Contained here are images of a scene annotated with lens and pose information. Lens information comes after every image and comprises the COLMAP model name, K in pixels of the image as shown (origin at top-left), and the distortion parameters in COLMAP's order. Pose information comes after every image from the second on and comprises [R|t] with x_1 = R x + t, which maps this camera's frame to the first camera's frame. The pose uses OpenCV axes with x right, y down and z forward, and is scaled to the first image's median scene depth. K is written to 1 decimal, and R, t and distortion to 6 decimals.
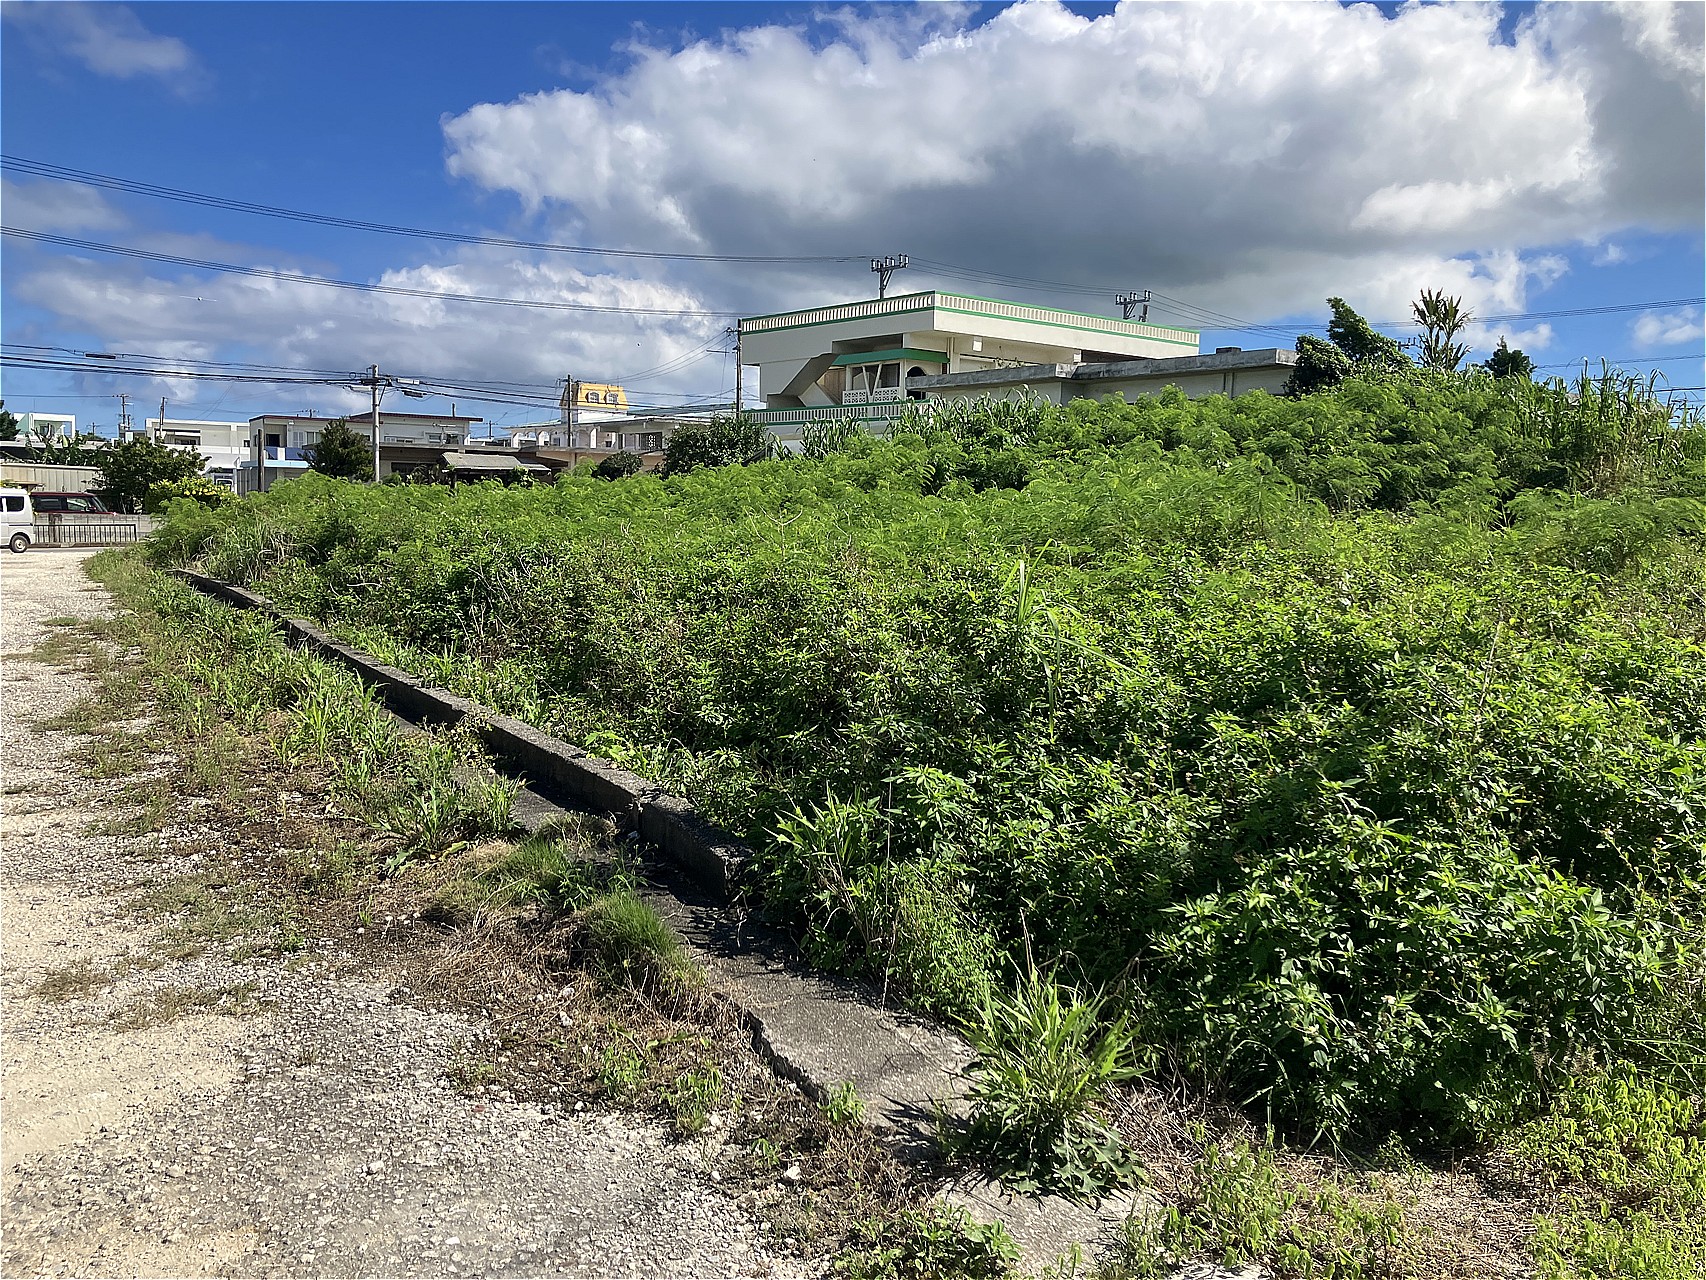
lens RADIAL K [[1366.5, 0, 857.0], [0, 1366.5, 639.4], [0, 0, 1]] dist [0.028653, -0.013818]
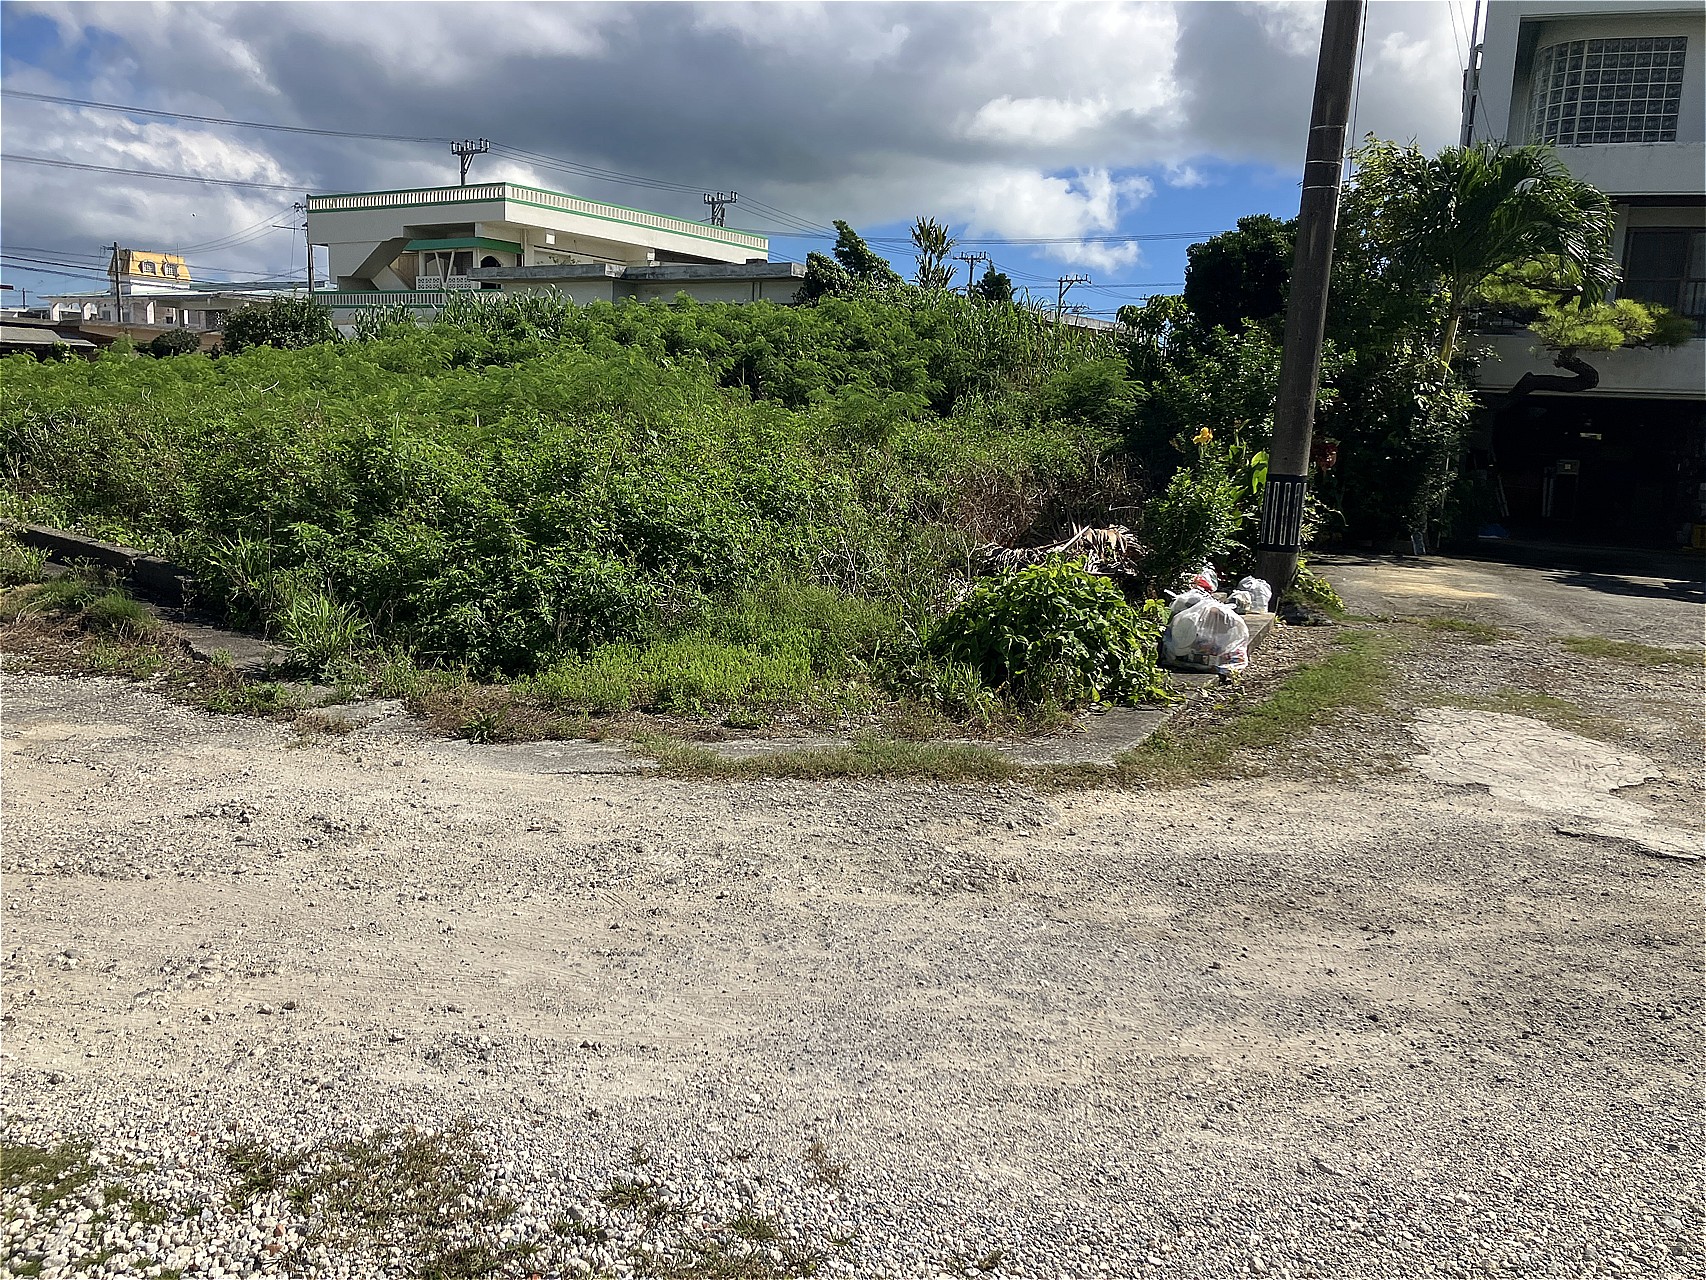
lens RADIAL K [[1389.1, 0, 853.0], [0, 1389.1, 640.0], [0, 0, 1]] dist [0.044377, -0.049803]
pose [[0.964792, -0.020586, 0.262208, 0.024226], [0.001864, 0.997442, 0.071451, 0.010932], [-0.263008, -0.068446, 0.962363, -0.086818]]
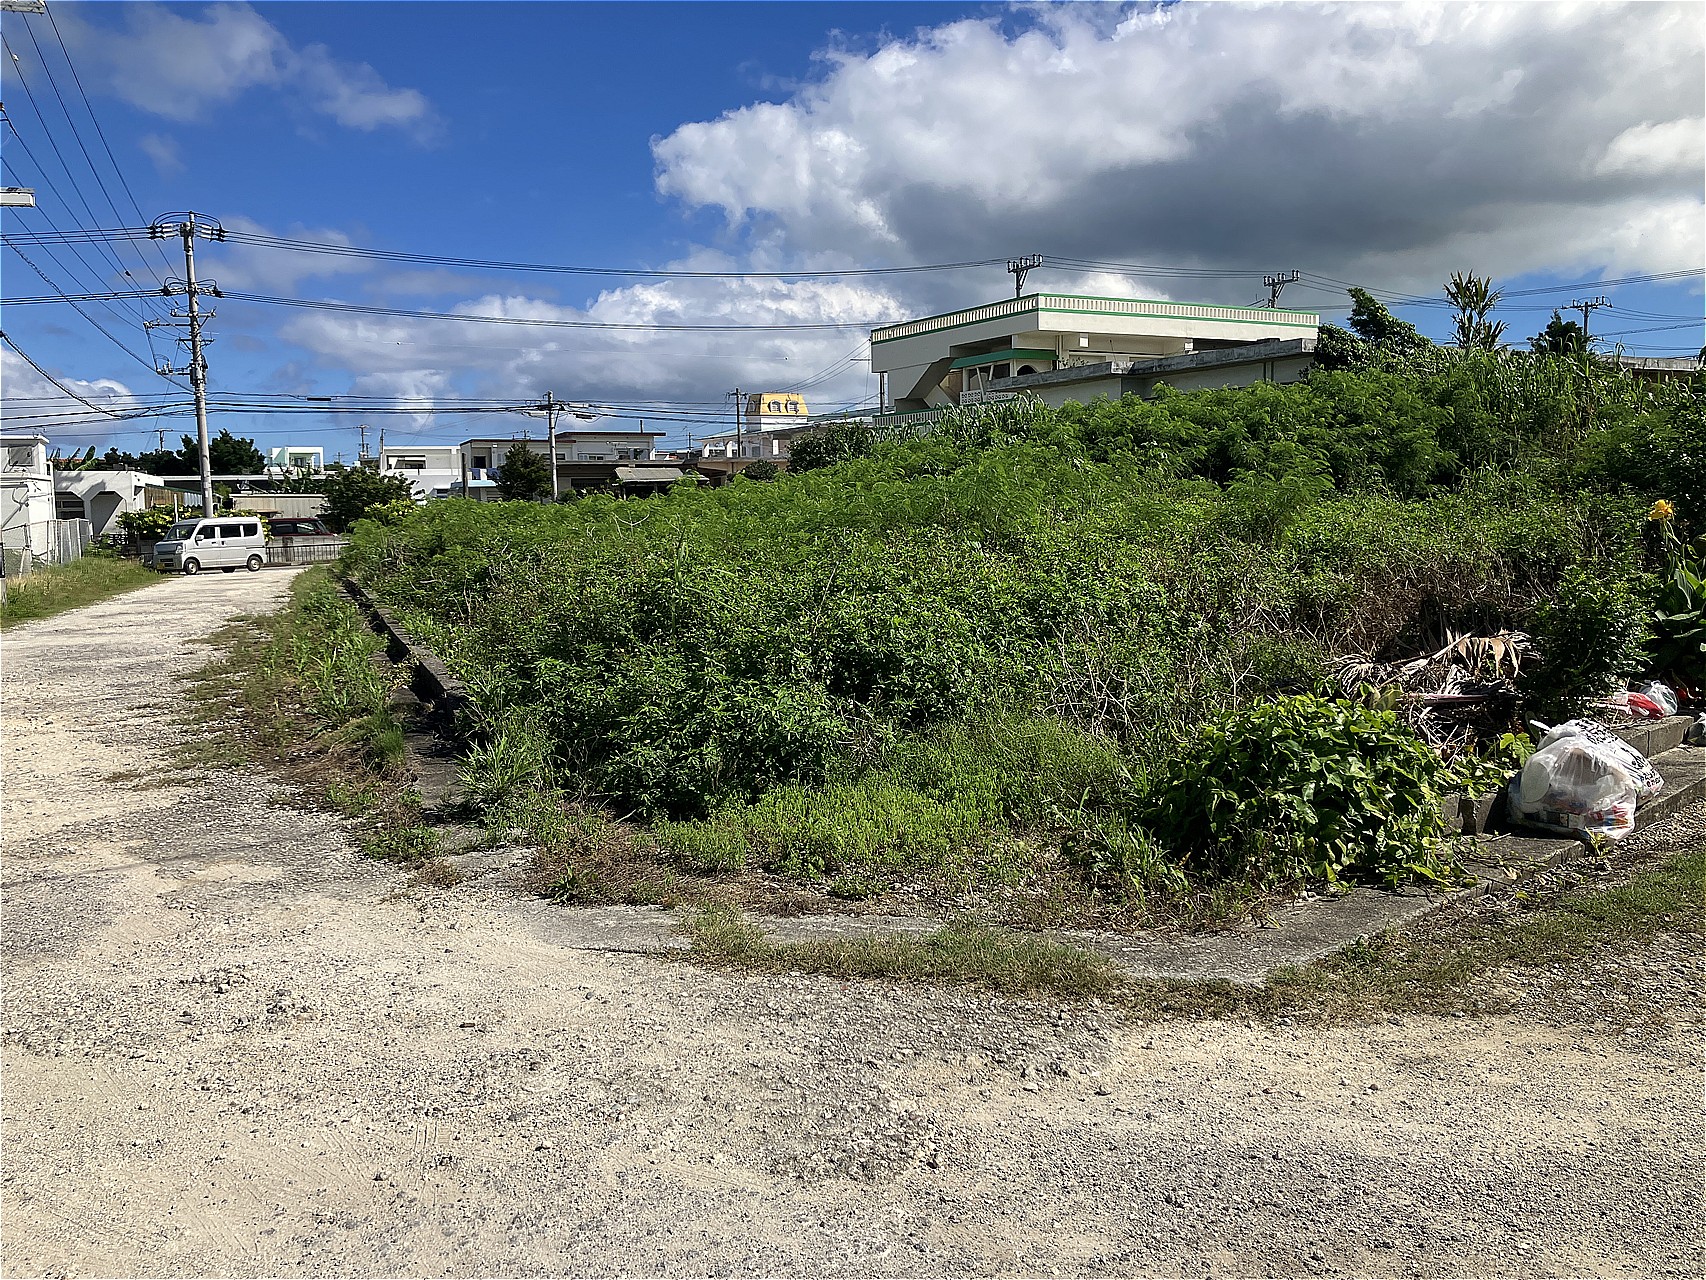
lens RADIAL K [[1371.9, 0, 841.7], [0, 1371.9, 639.3], [0, 0, 1]] dist [0.029640, -0.032648]
pose [[0.985941, -0.026669, -0.164949, 0.068251], [0.027097, 0.999633, 0.000344, 0.007314], [0.164879, -0.004809, 0.986302, -0.068087]]
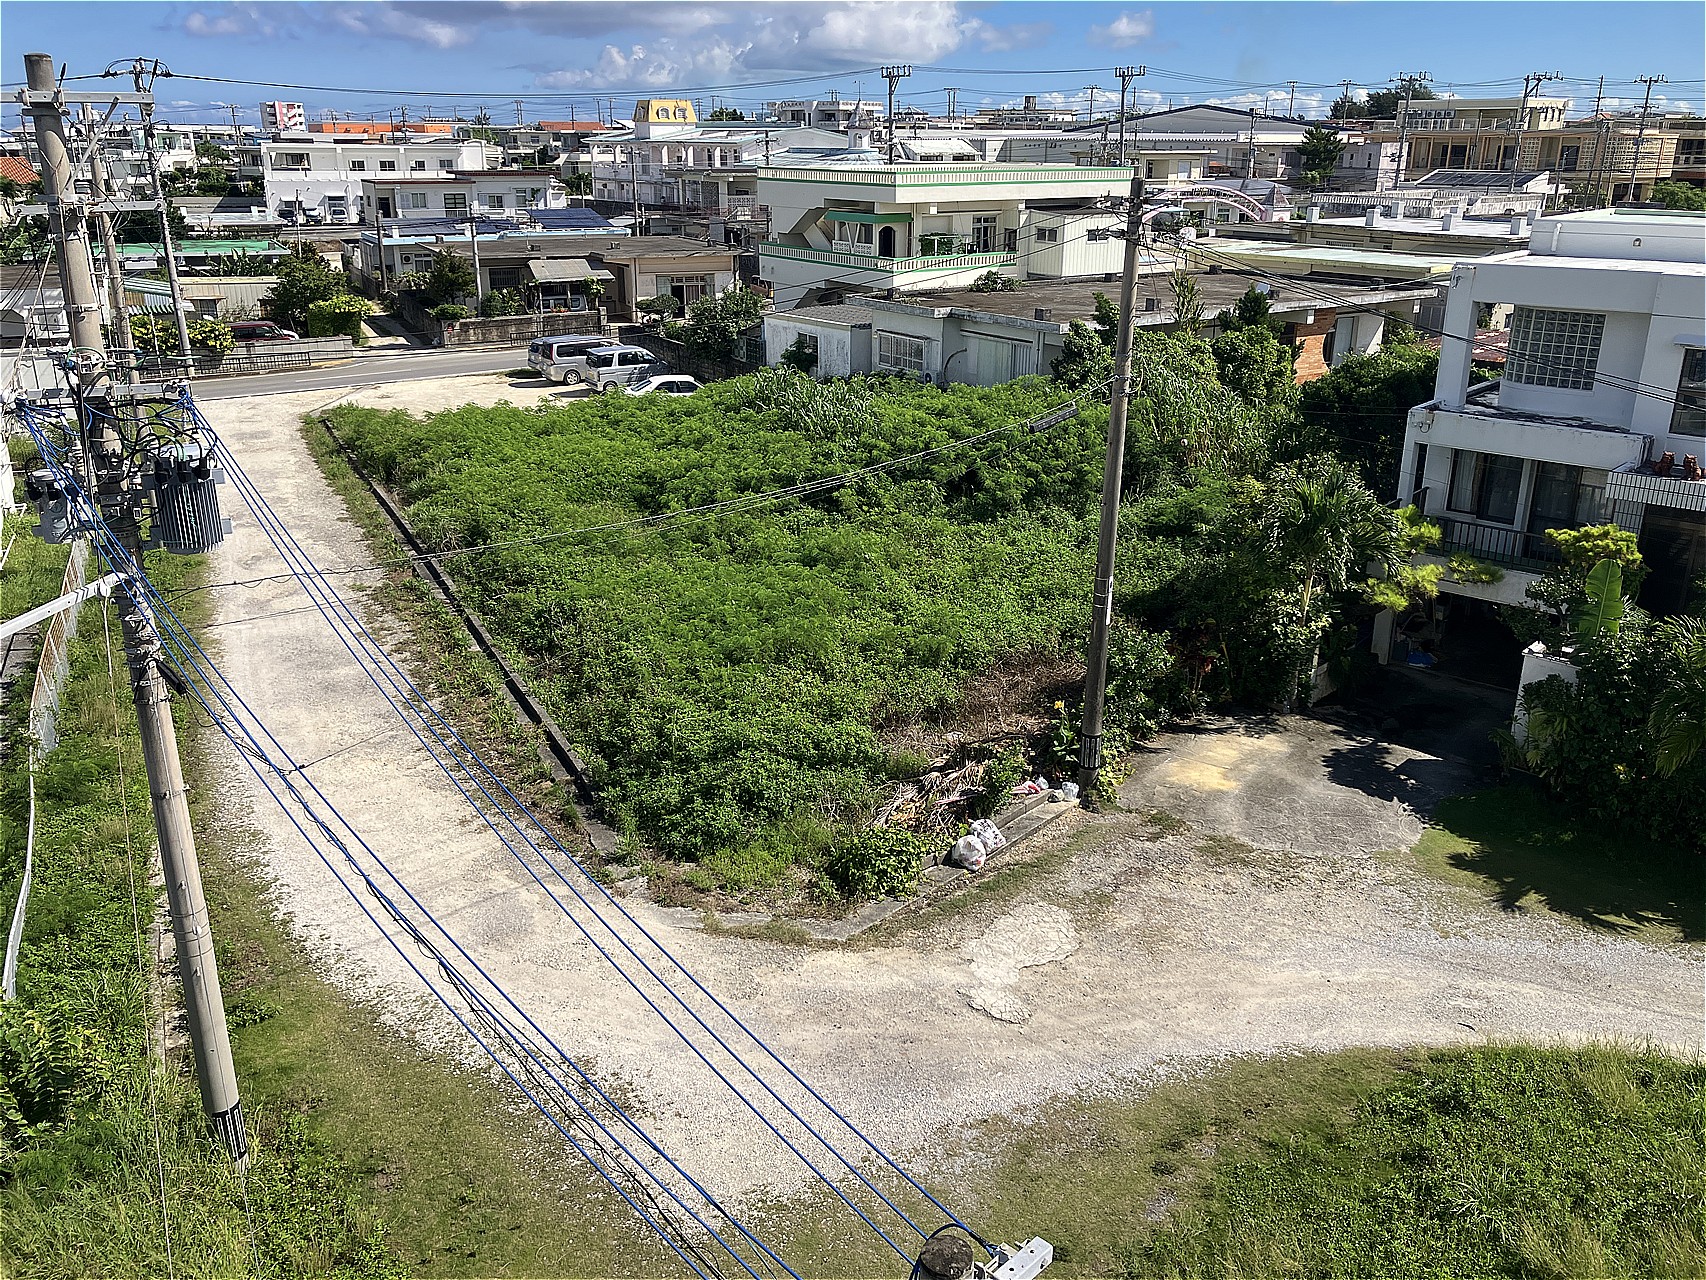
lens RADIAL K [[1389.1, 0, 853.0], [0, 1389.1, 640.0], [0, 0, 1]] dist [0.044377, -0.049803]
pose [[0.996488, 0.003100, -0.083681, 0.115483], [0.018415, 0.966741, 0.255094, -0.151393], [0.081688, -0.255739, 0.963288, -0.329229]]
